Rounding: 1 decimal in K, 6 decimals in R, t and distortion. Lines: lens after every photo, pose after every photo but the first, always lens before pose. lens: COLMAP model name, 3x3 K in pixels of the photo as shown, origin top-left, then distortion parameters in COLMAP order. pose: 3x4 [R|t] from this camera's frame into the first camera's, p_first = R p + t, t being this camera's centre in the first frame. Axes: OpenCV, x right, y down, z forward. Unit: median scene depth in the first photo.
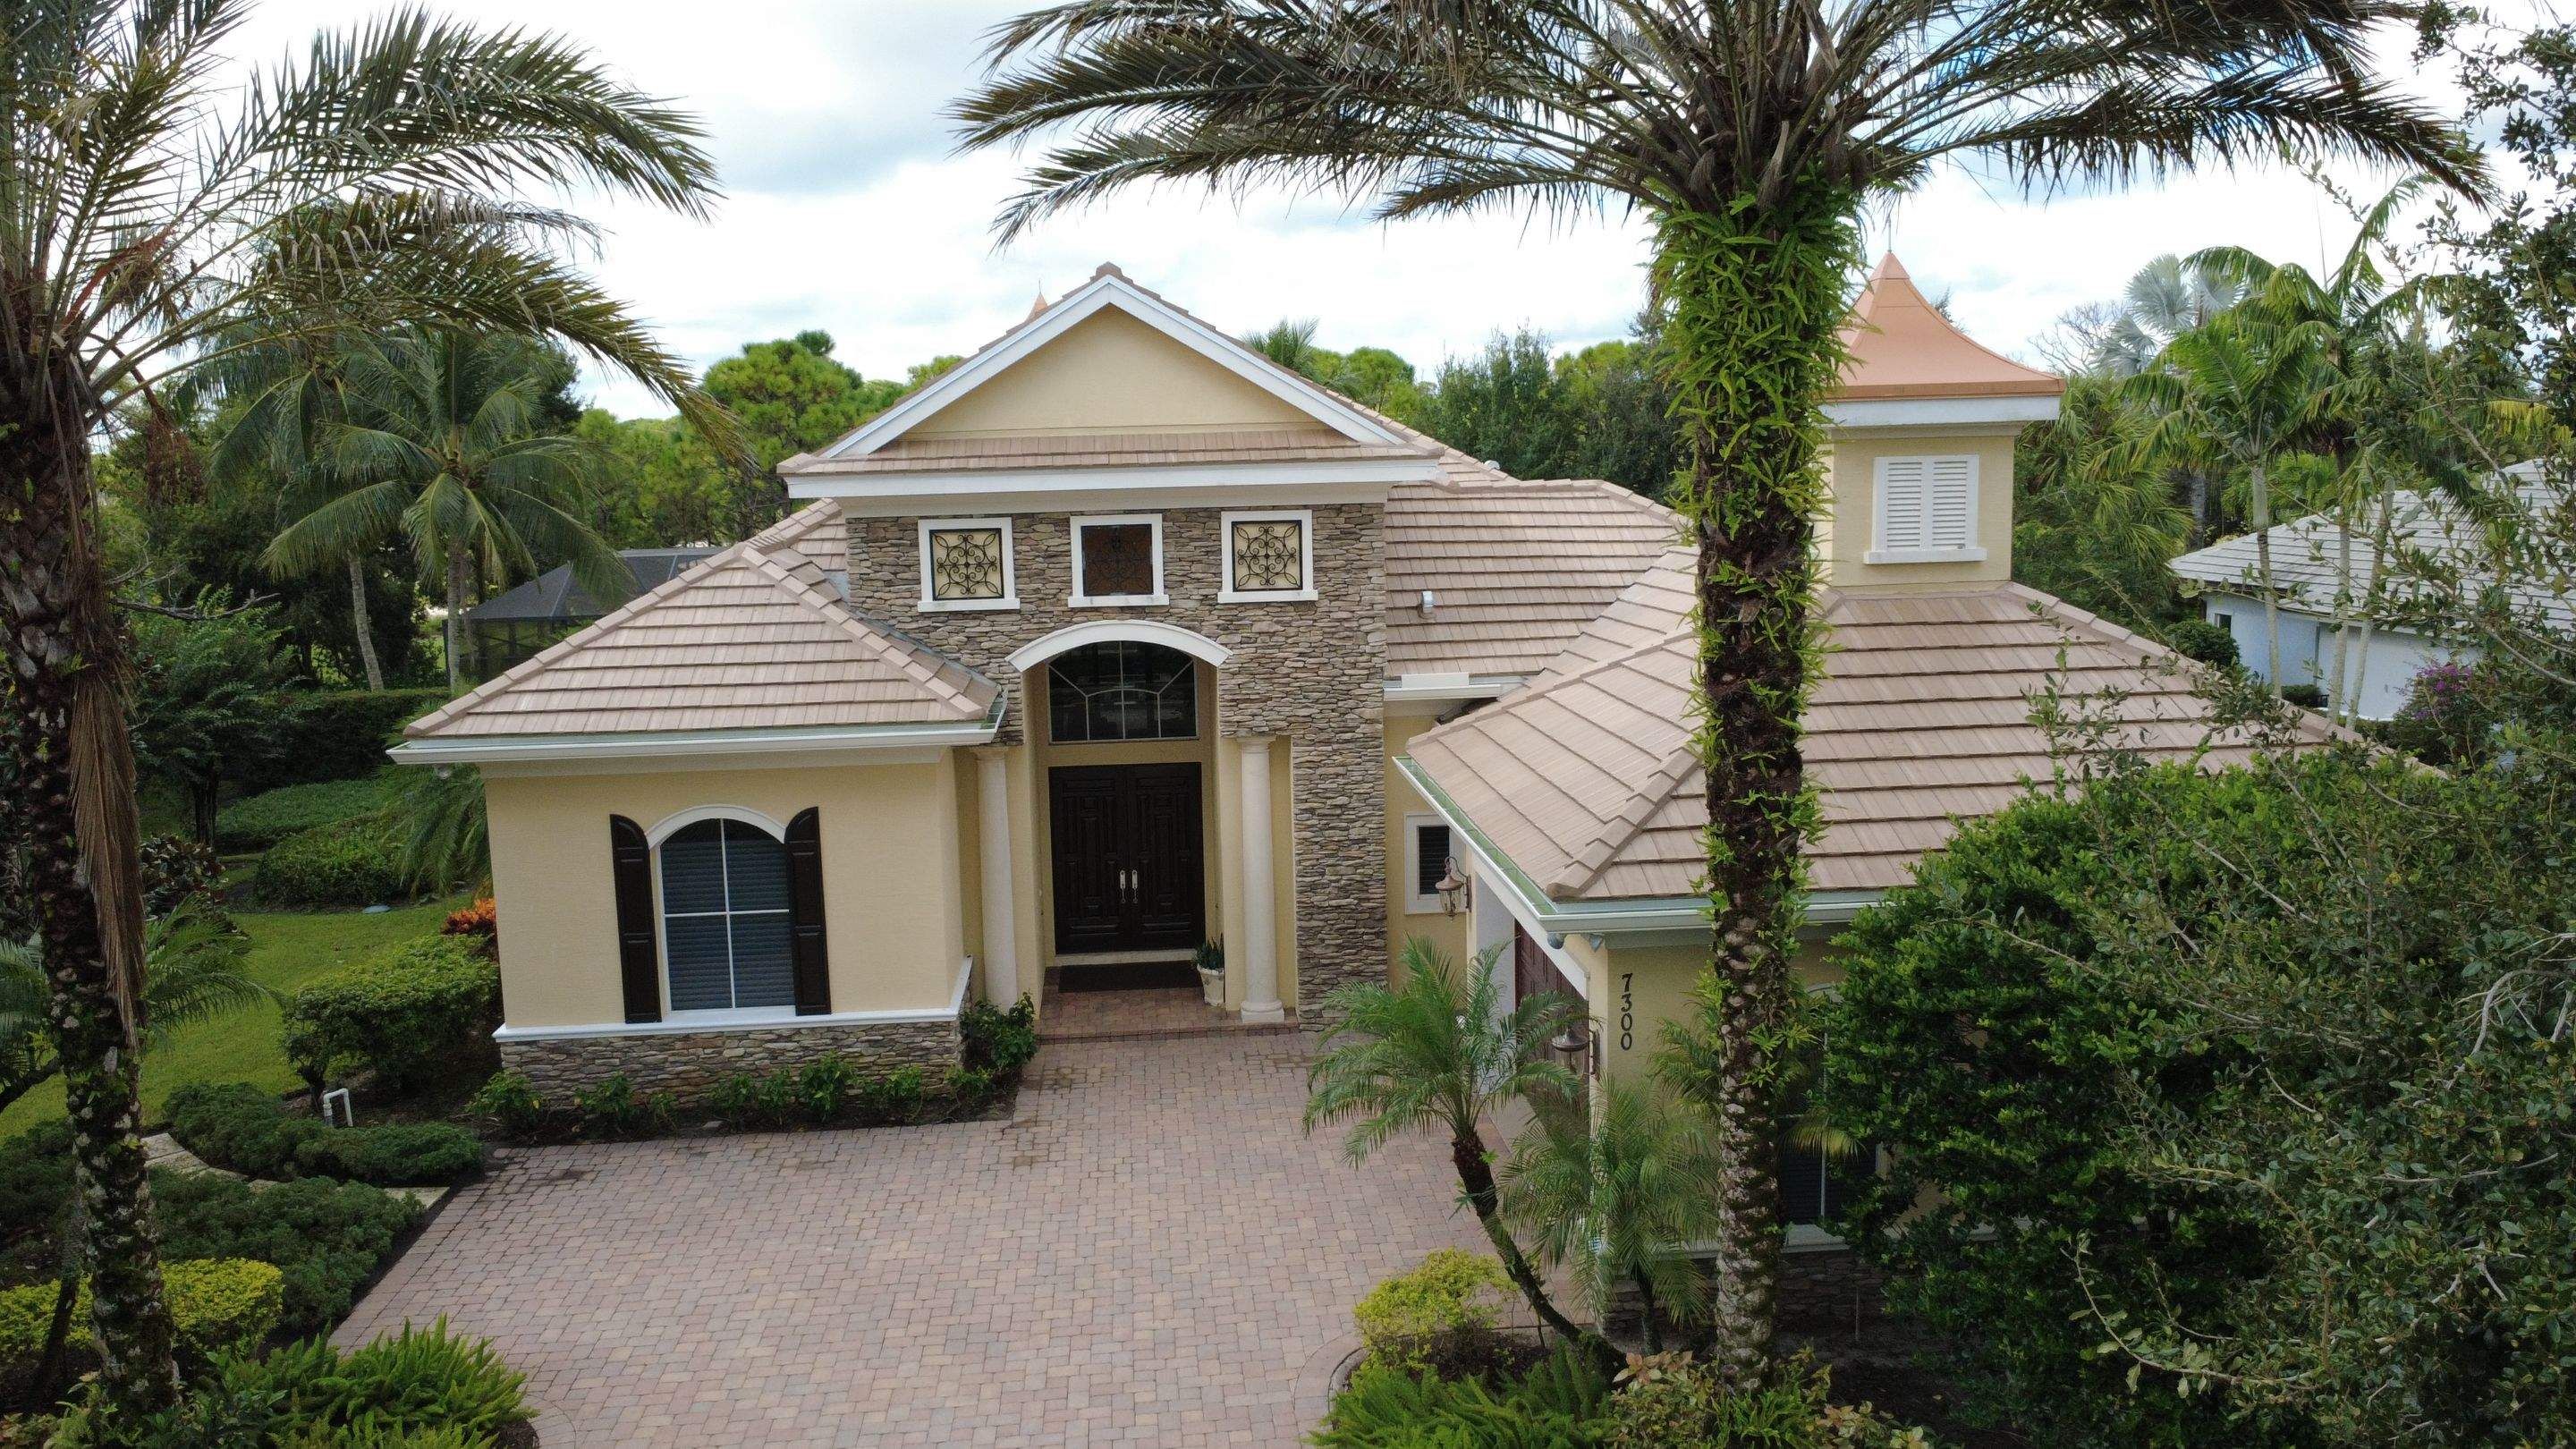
lens RADIAL K [[1892.8, 0, 1290.0], [0, 1892.8, 726.0], [0, 0, 1]] dist [-0.006952, 0.000913]
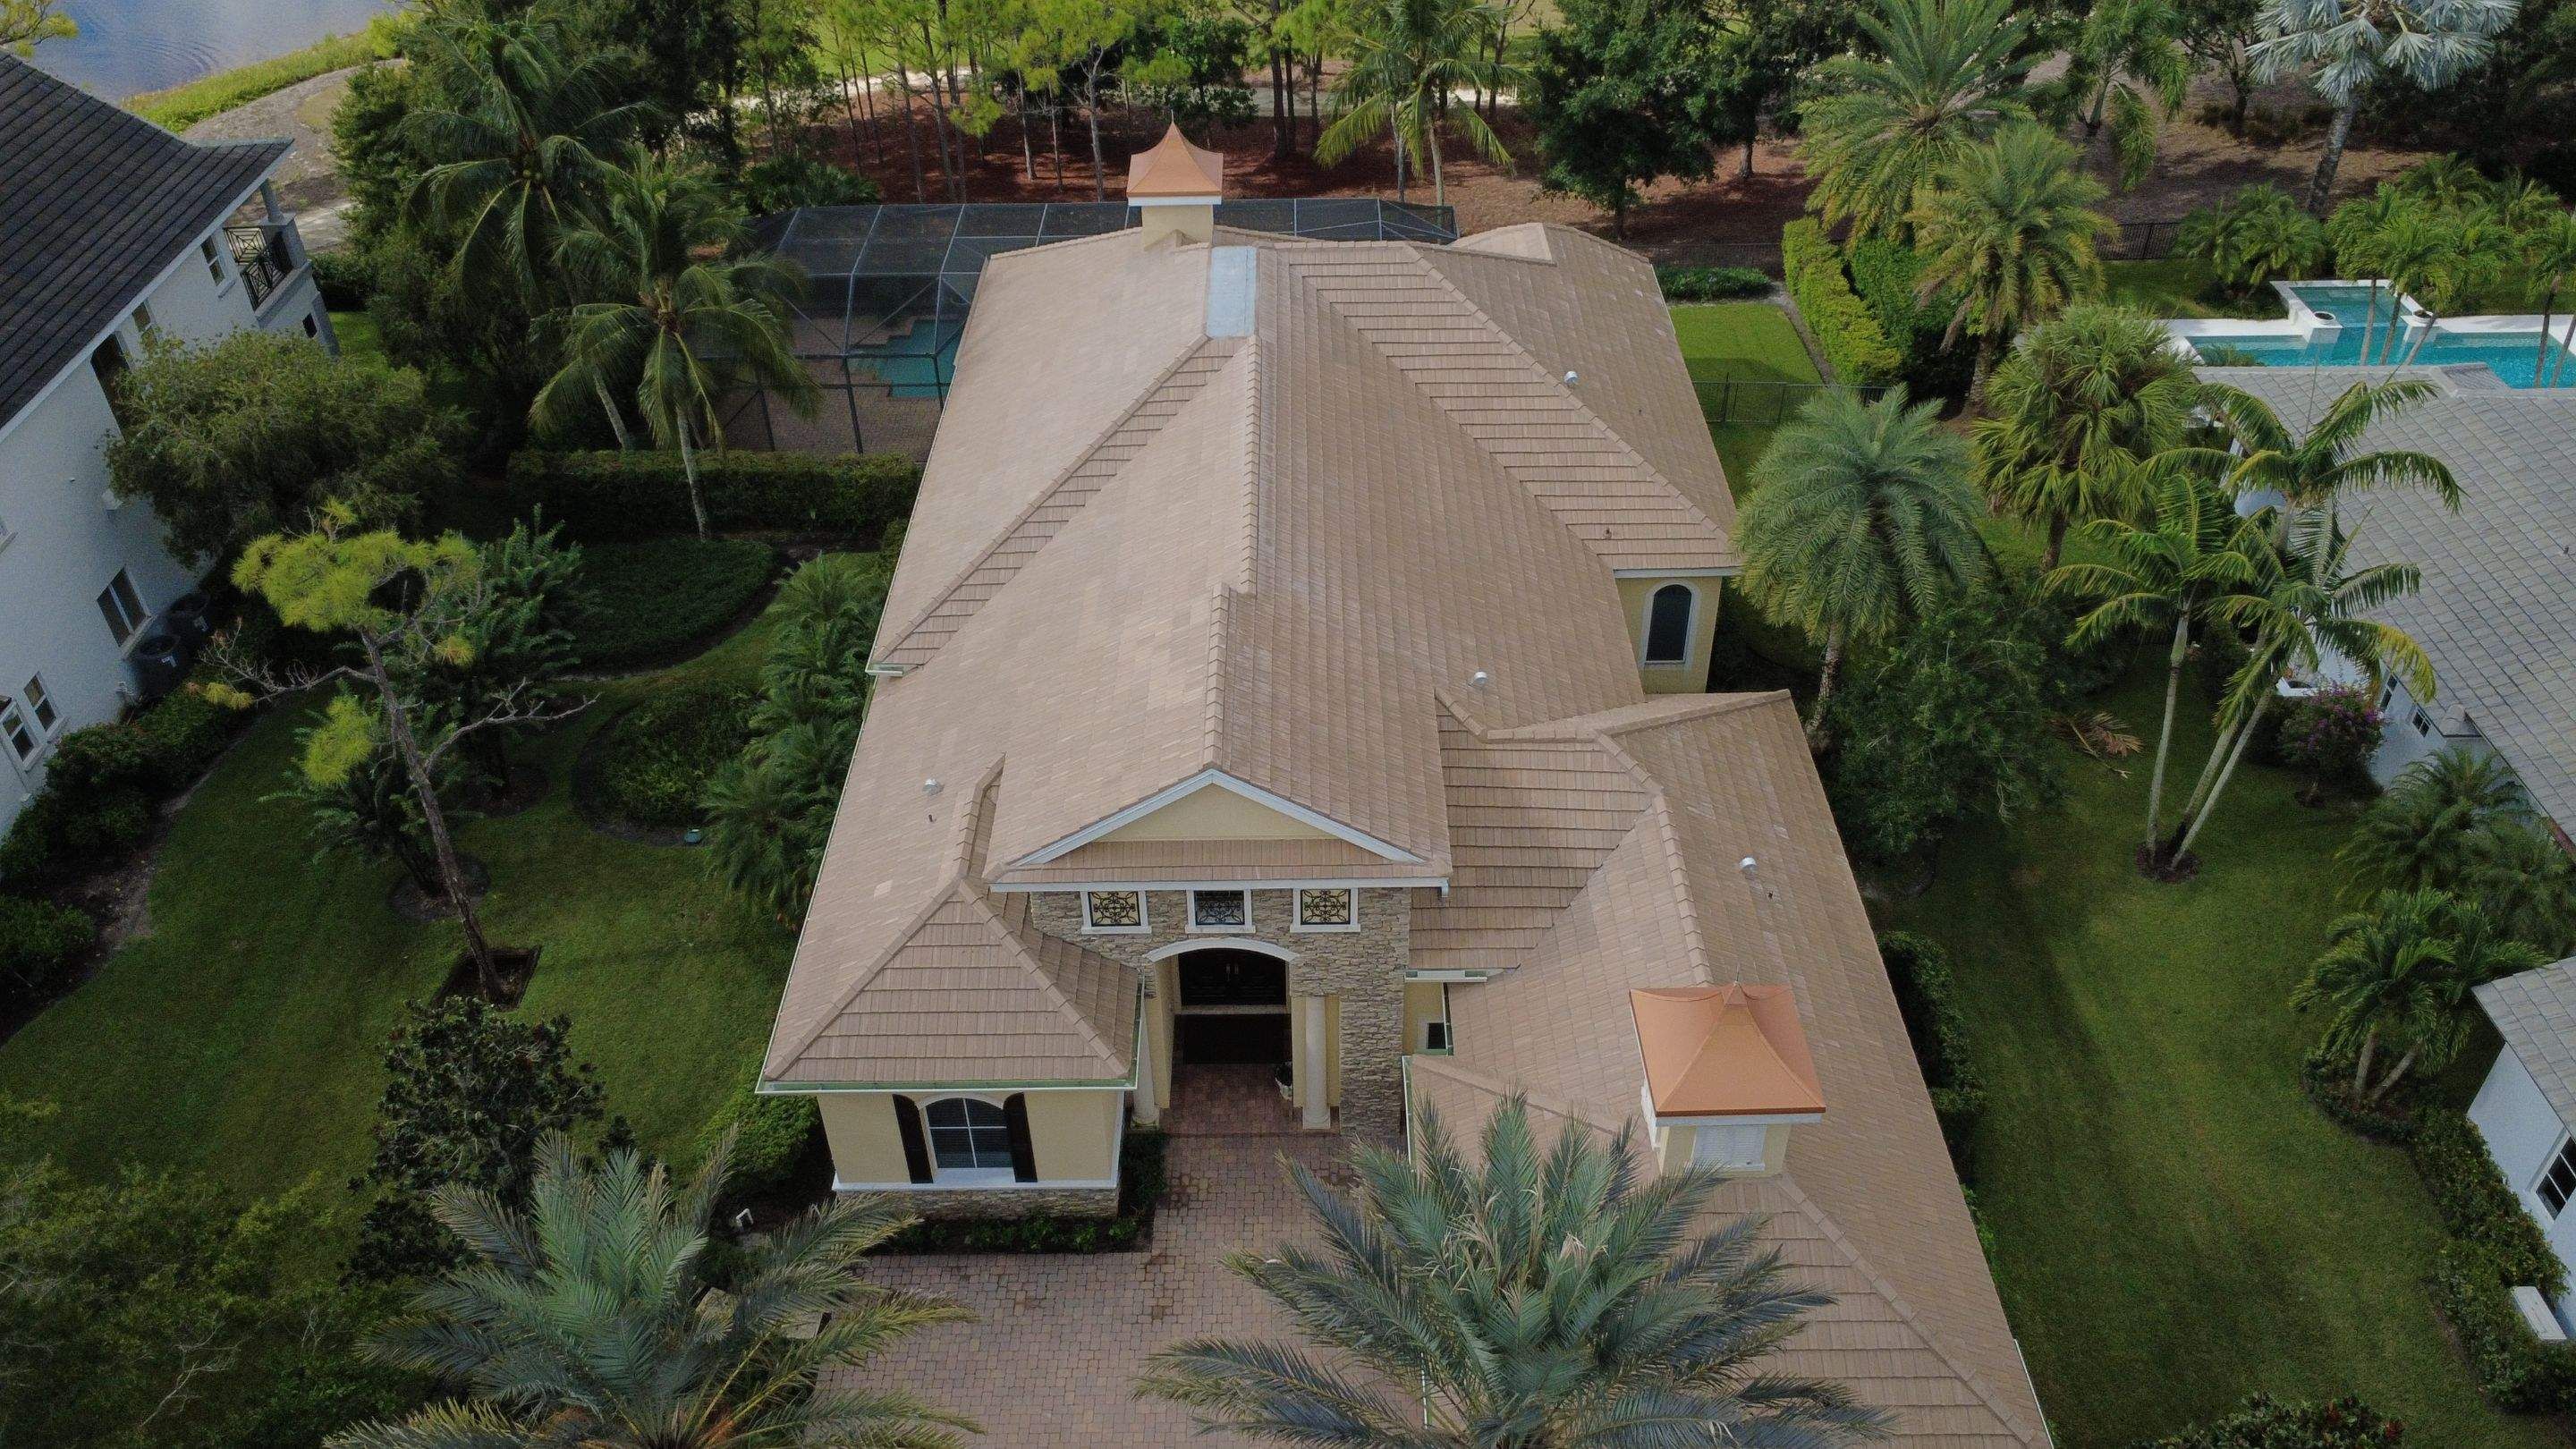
lens RADIAL K [[1892.8, 0, 1291.1], [0, 1892.8, 723.5], [0, 0, 1]] dist [-0.006952, 0.000913]
pose [[0.996031, 0.061179, -0.064644, 0.048451], [-0.020940, 0.866994, 0.497878, -0.972680], [0.086505, -0.494548, 0.864835, -0.163990]]
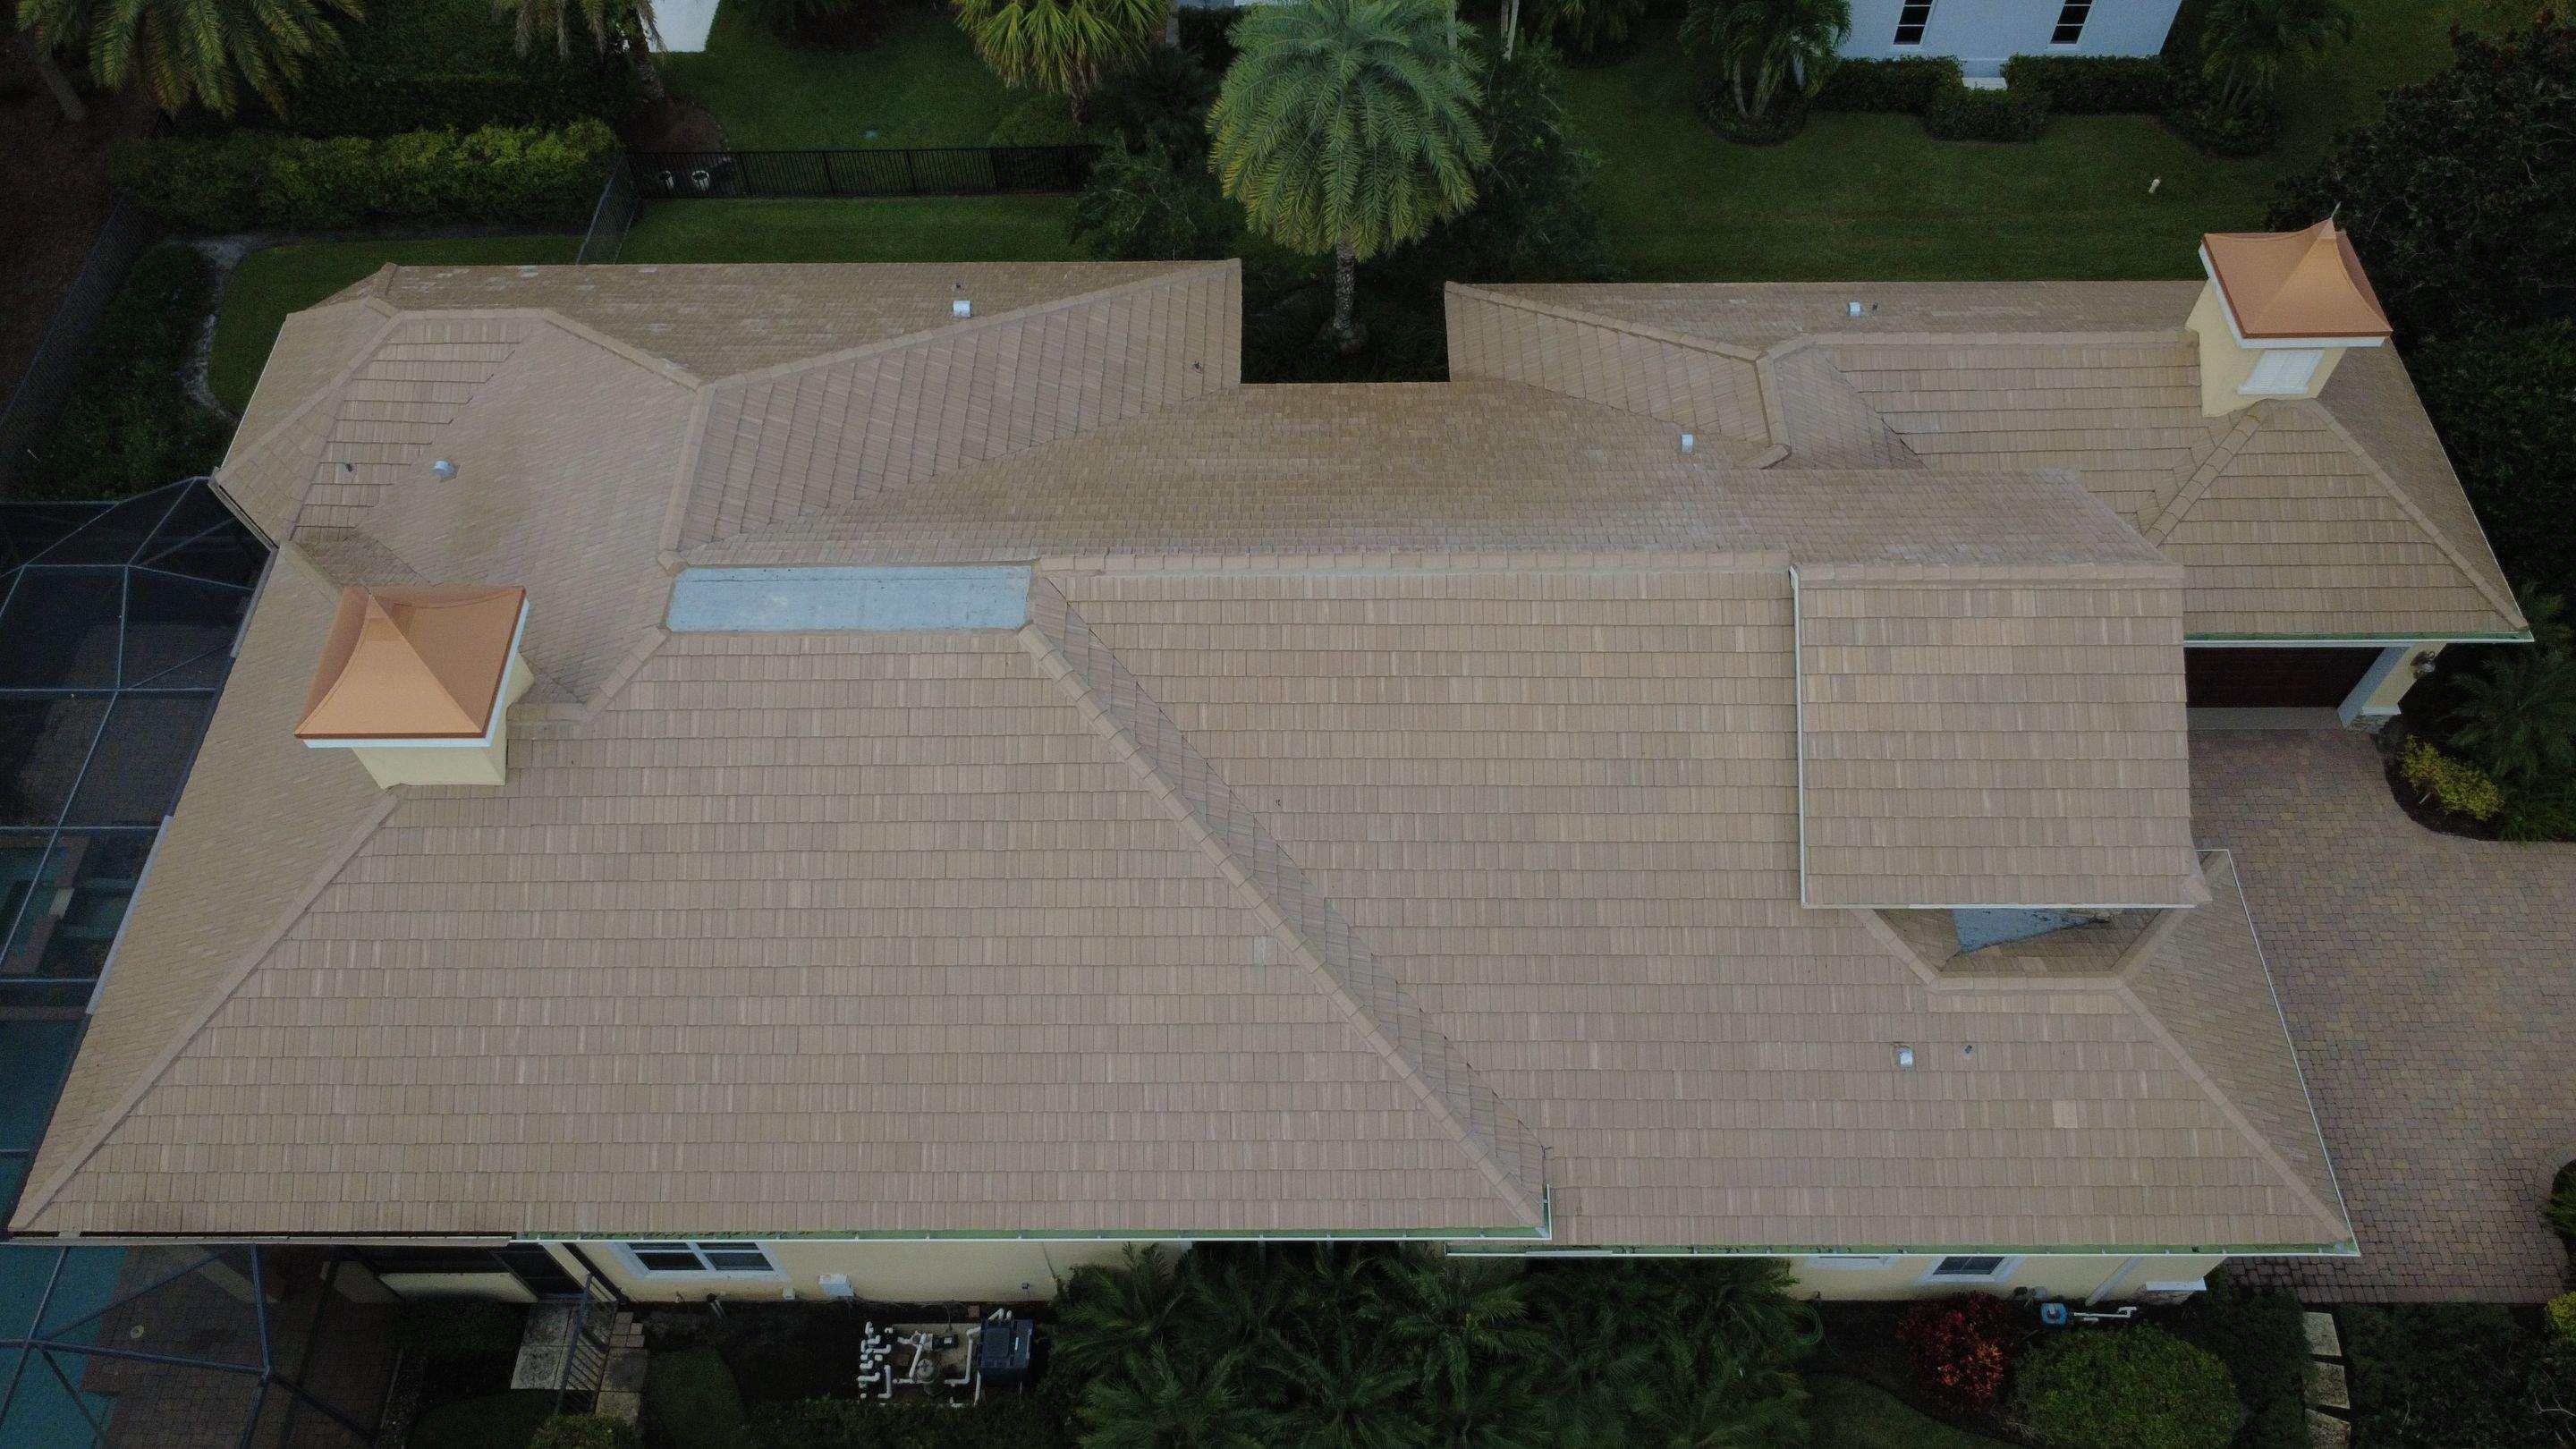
lens RADIAL K [[1892.8, 0, 1283.2], [0, 1892.8, 721.7], [0, 0, 1]] dist [-0.006952, 0.000913]
pose [[0.093332, -0.804942, 0.585967, -0.929298], [0.150779, 0.593175, 0.790828, -1.223171], [-0.984152, 0.014542, 0.176731, 1.374346]]
